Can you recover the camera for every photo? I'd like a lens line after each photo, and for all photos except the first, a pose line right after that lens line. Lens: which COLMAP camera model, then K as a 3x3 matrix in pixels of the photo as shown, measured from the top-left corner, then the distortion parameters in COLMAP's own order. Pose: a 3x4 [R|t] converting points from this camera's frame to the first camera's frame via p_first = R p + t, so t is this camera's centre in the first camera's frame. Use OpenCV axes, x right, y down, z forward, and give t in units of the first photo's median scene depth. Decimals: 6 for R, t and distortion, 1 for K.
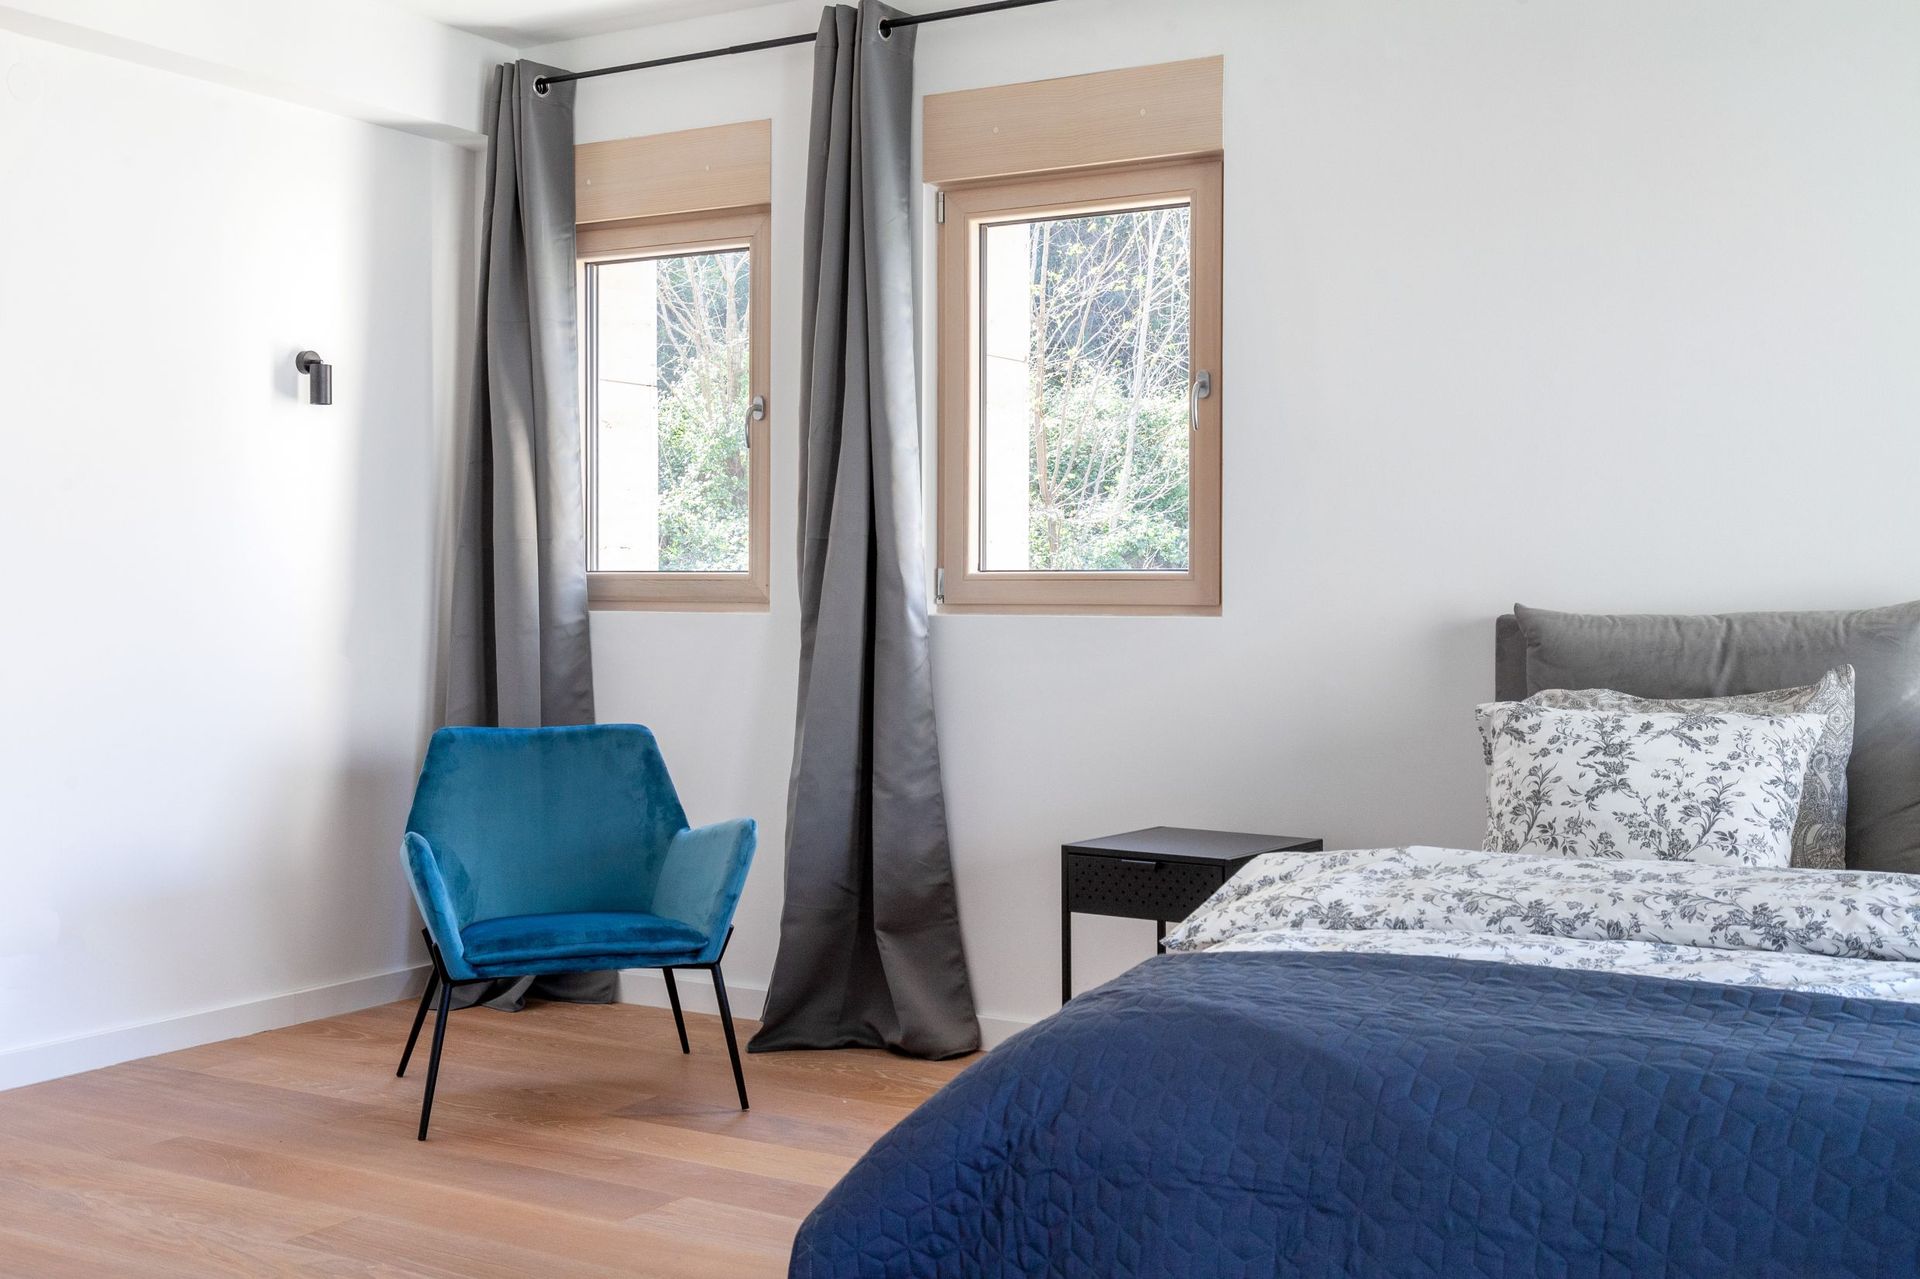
lens RADIAL K [[2210.4, 0, 865.9], [0, 2210.4, 609.8], [0, 0, 1]] dist [0.037936, 0.000000]
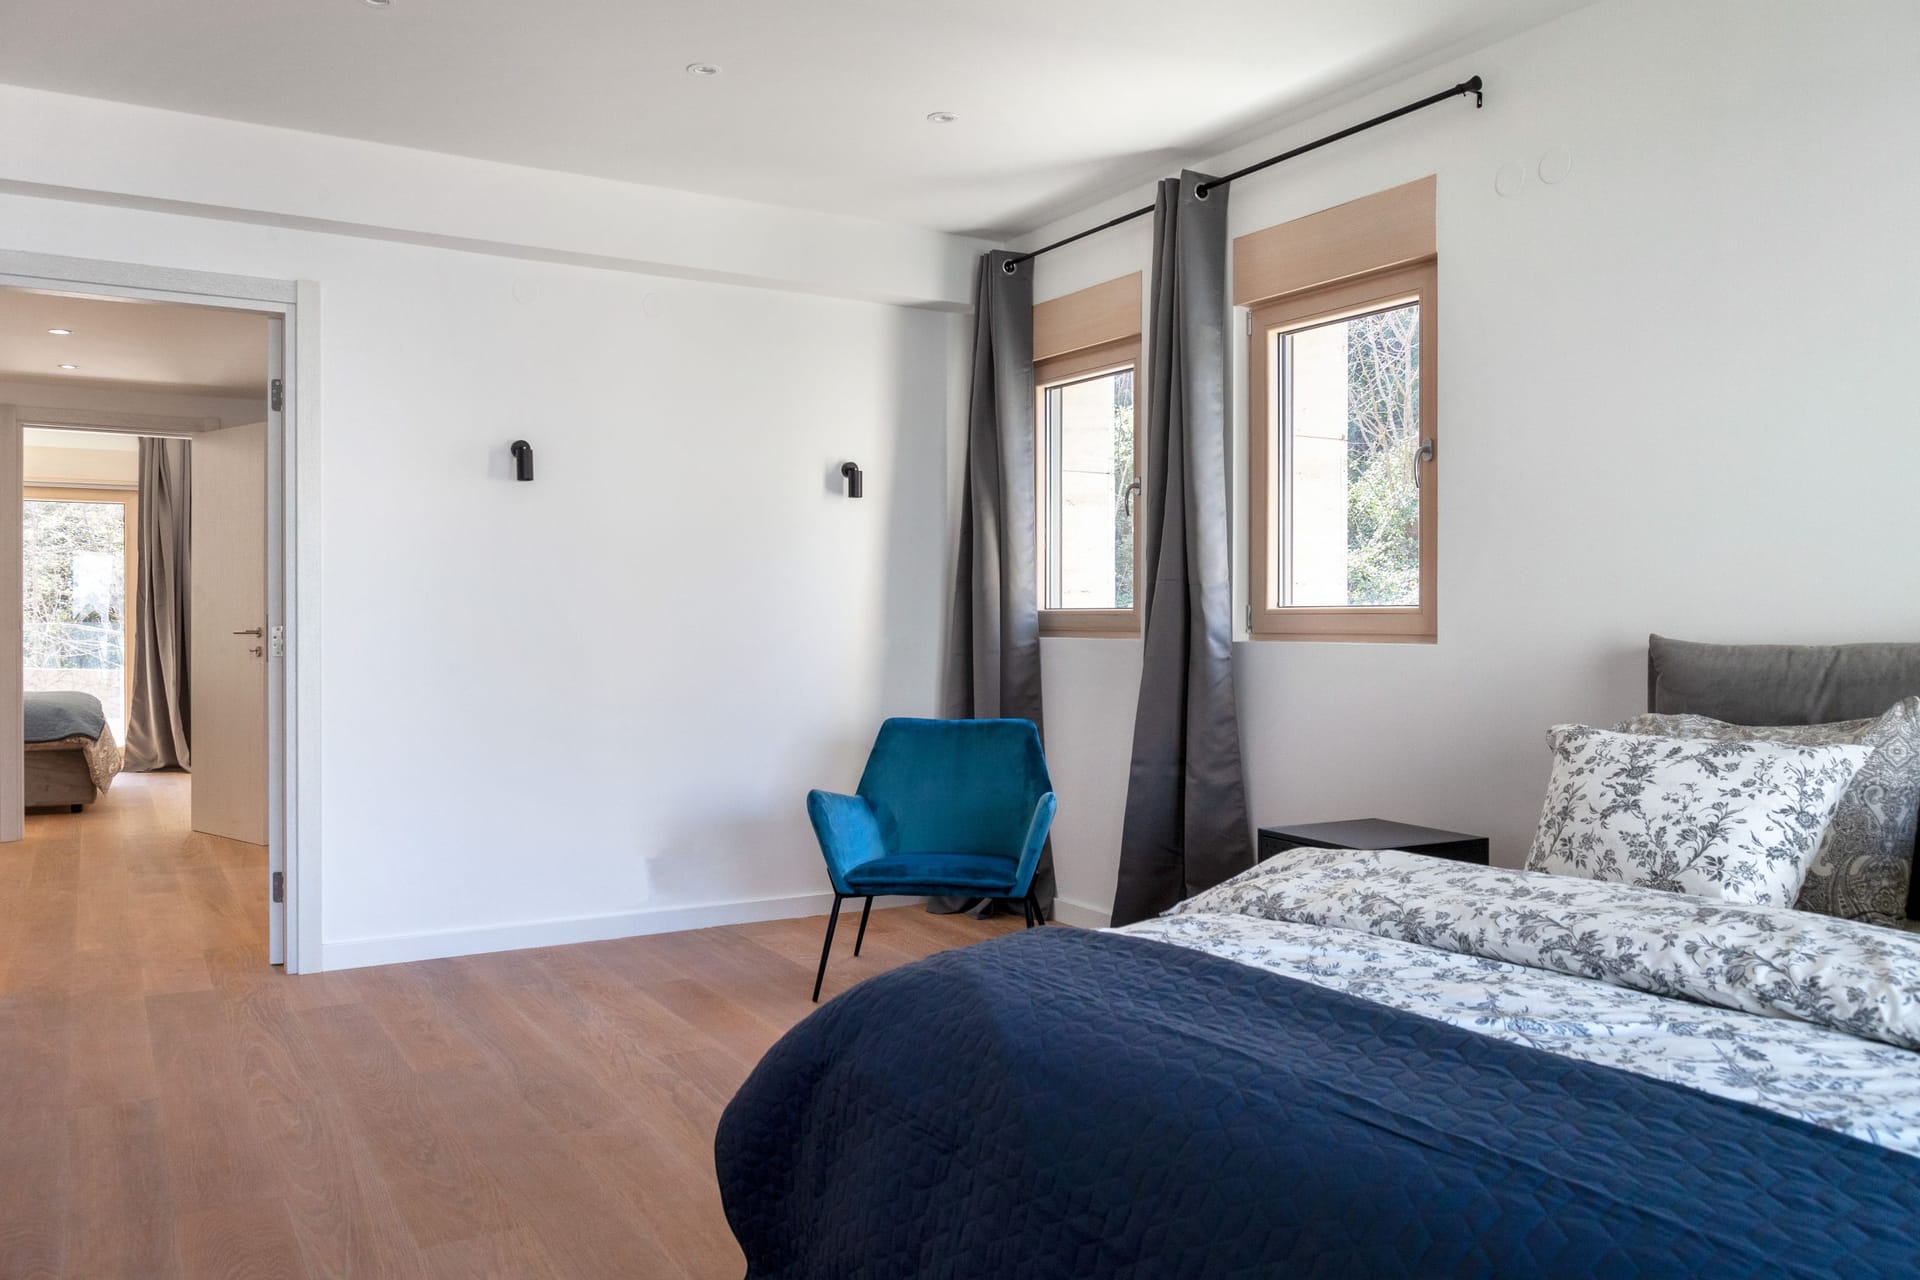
lens RADIAL K [[1481.6, 0, 826.4], [0, 1481.6, 624.8], [0, 0, 1]] dist [-0.019502, -0.000382]
pose [[0.870321, 0.000063, -0.492485, 0.323061], [-0.003607, 0.999974, -0.006247, -0.001533], [0.492472, 0.007214, 0.870299, 0.182761]]
